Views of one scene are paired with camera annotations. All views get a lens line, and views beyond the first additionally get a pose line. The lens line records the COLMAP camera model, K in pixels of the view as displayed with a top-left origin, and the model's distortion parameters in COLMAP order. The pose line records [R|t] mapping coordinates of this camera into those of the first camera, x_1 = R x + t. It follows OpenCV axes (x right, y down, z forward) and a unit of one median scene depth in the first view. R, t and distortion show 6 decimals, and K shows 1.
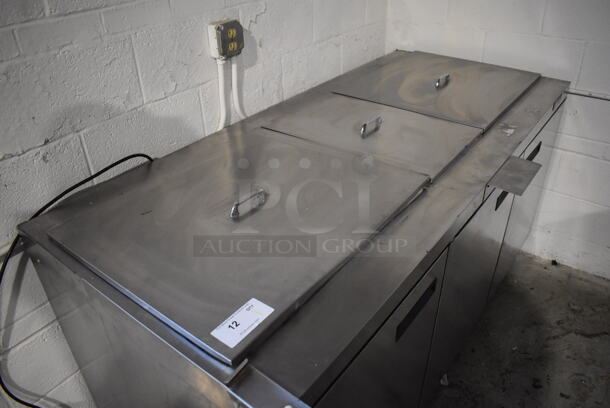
lens RADIAL K [[469.5, 0, 305.0], [0, 469.5, 204.0], [0, 0, 1]] dist [-0.093031, 0.011400]
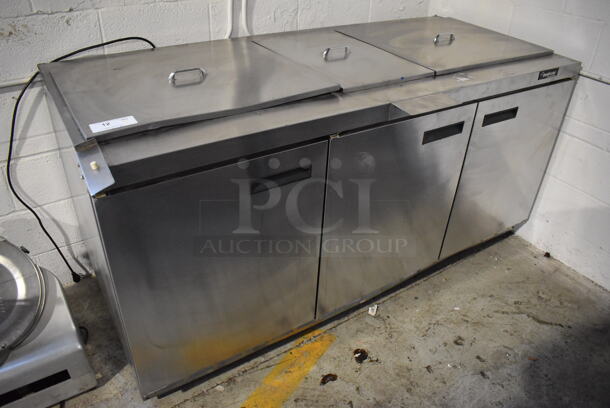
lens RADIAL K [[469.5, 0, 305.0], [0, 469.5, 204.0], [0, 0, 1]] dist [-0.093031, 0.011400]
pose [[0.940993, 0.239292, -0.239315, 0.369716], [-0.233710, 0.970921, 0.051874, 0.128865], [0.244769, 0.007118, 0.969555, -0.094127]]
